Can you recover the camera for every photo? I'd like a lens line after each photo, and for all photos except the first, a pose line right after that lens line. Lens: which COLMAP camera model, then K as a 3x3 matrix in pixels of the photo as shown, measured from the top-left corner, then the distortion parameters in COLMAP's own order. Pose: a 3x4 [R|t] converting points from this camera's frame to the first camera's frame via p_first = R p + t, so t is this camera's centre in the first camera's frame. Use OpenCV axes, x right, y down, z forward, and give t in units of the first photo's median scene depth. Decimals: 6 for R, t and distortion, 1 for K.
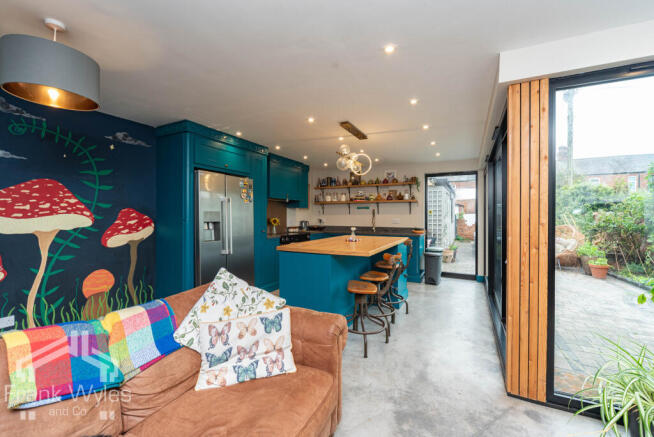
lens RADIAL K [[258.5, 0, 342.0], [0, 258.5, 214.9], [0, 0, 1]] dist [-0.001752, -0.000222]
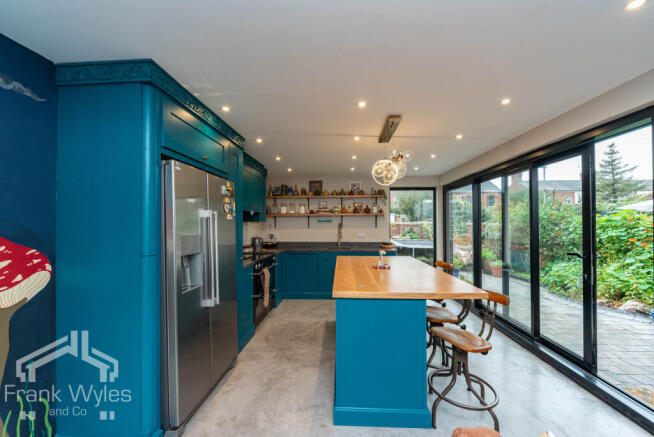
lens RADIAL K [[245.2, 0, 333.6], [0, 245.2, 221.0], [0, 0, 1]] dist [-0.001599, -0.000239]
pose [[0.925949, 0.000092, 0.377648, -0.366671], [0.003625, 0.999952, -0.009131, -0.035113], [-0.377631, 0.009823, 0.925904, 0.338686]]
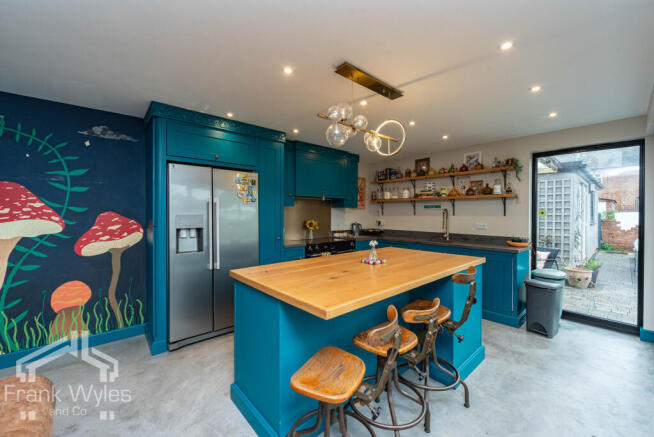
lens RADIAL K [[258.5, 0, 342.0], [0, 258.5, 214.9], [0, 0, 1]] dist [-0.001752, -0.000222]
pose [[0.930117, 0.003052, -0.367250, 0.193073], [0.000317, 0.999958, 0.009113, -0.018977], [0.367263, -0.008593, 0.930078, 0.382072]]
